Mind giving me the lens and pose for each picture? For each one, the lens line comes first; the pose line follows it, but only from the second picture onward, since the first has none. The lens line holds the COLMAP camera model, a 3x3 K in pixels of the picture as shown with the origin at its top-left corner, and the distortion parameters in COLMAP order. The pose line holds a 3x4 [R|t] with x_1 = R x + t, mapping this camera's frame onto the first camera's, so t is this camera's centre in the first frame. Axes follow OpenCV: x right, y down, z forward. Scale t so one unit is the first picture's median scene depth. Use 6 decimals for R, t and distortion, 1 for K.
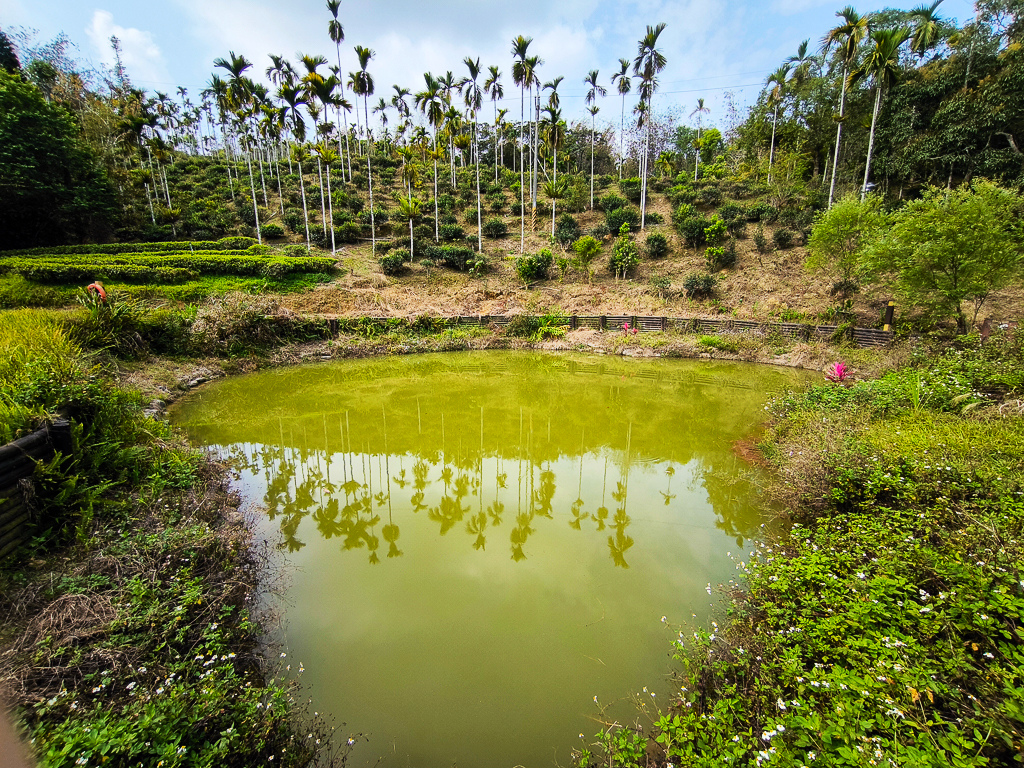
lens RADIAL K [[447.9, 0, 511.5], [0, 447.9, 383.9], [0, 0, 1]] dist [-0.025230, -0.000055]
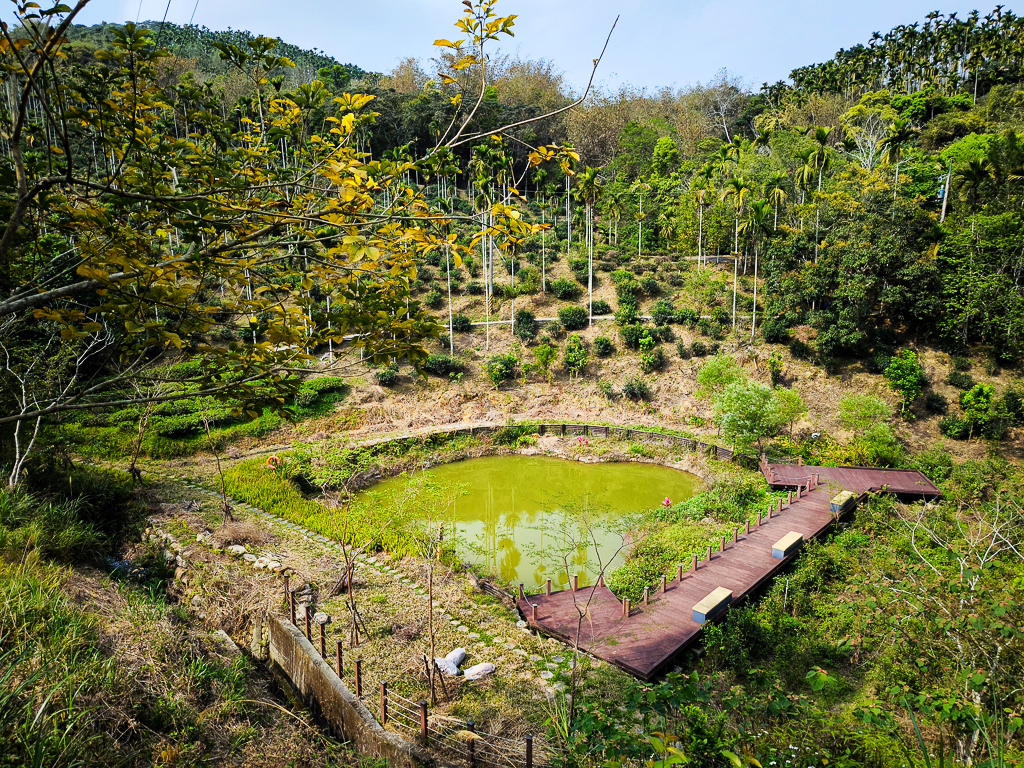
lens RADIAL K [[704.3, 0, 511.5], [0, 704.3, 383.6], [0, 0, 1]] dist [0.050921, 0.000070]
pose [[0.987538, -0.035678, 0.153285, -0.233719], [0.036754, 0.999316, -0.004190, -0.237307], [-0.153031, 0.009771, 0.988173, -0.931080]]
